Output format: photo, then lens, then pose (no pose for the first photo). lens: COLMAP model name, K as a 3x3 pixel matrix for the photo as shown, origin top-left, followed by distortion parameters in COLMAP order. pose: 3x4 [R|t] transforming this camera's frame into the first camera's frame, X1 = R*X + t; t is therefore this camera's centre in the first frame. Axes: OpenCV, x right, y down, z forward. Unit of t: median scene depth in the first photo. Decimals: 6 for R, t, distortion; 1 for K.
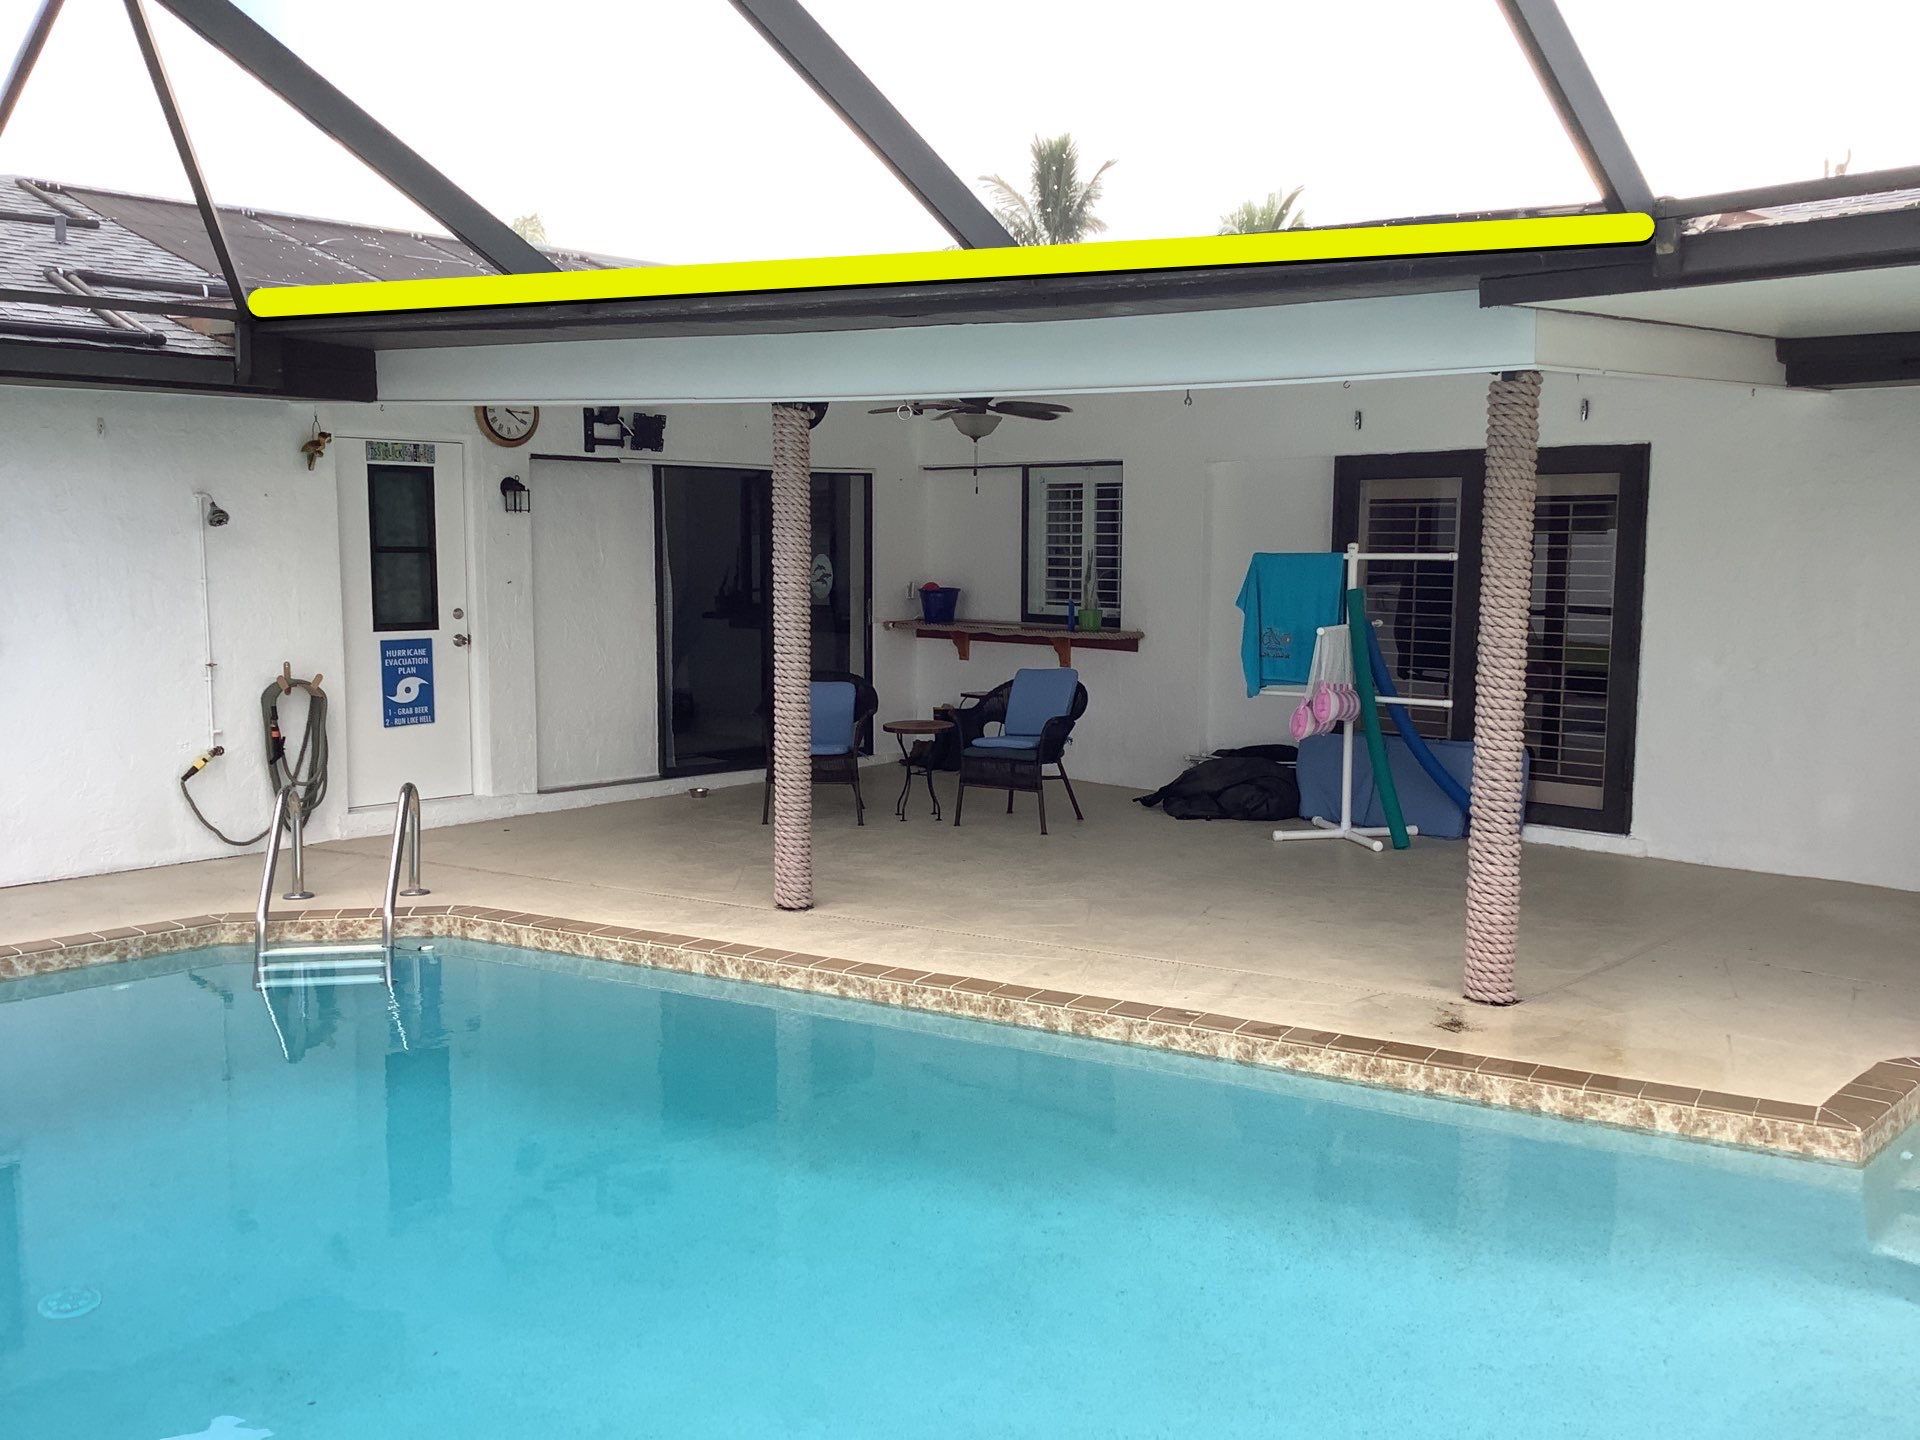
lens RADIAL K [[1763.3, 0, 957.5], [0, 1763.3, 735.2], [0, 0, 1]] dist [0.118884, -0.197043]
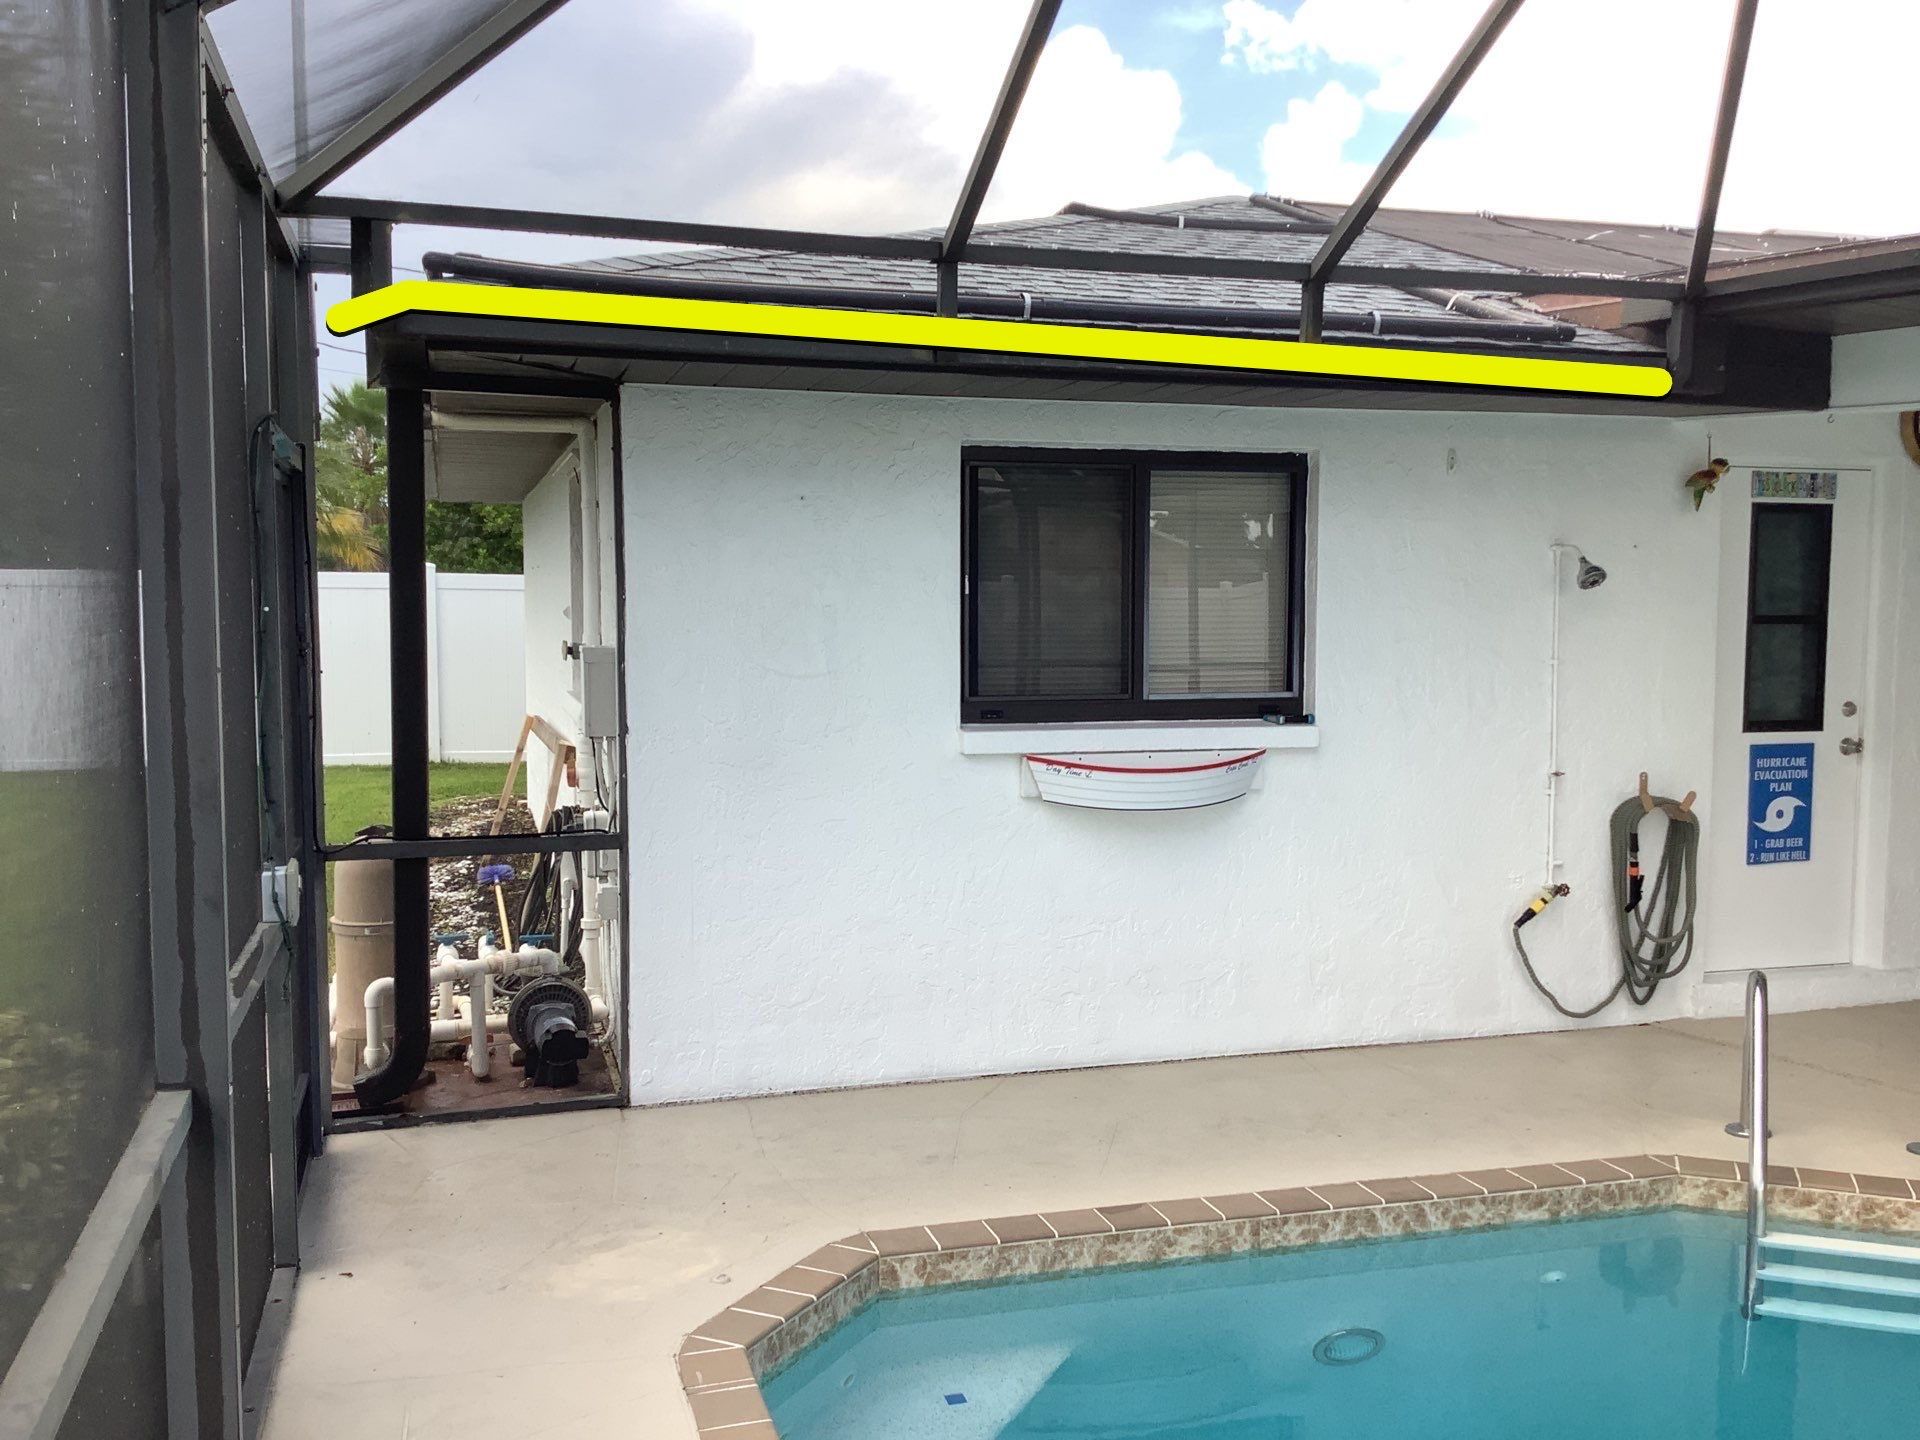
lens RADIAL K [[1763.3, 0, 957.5], [0, 1763.3, 735.2], [0, 0, 1]] dist [0.118884, -0.197043]
pose [[0.867920, 0.037858, -0.495260, -0.245304], [-0.056845, 0.998111, -0.023324, -0.021904], [0.493441, 0.048396, 0.868432, 0.211202]]
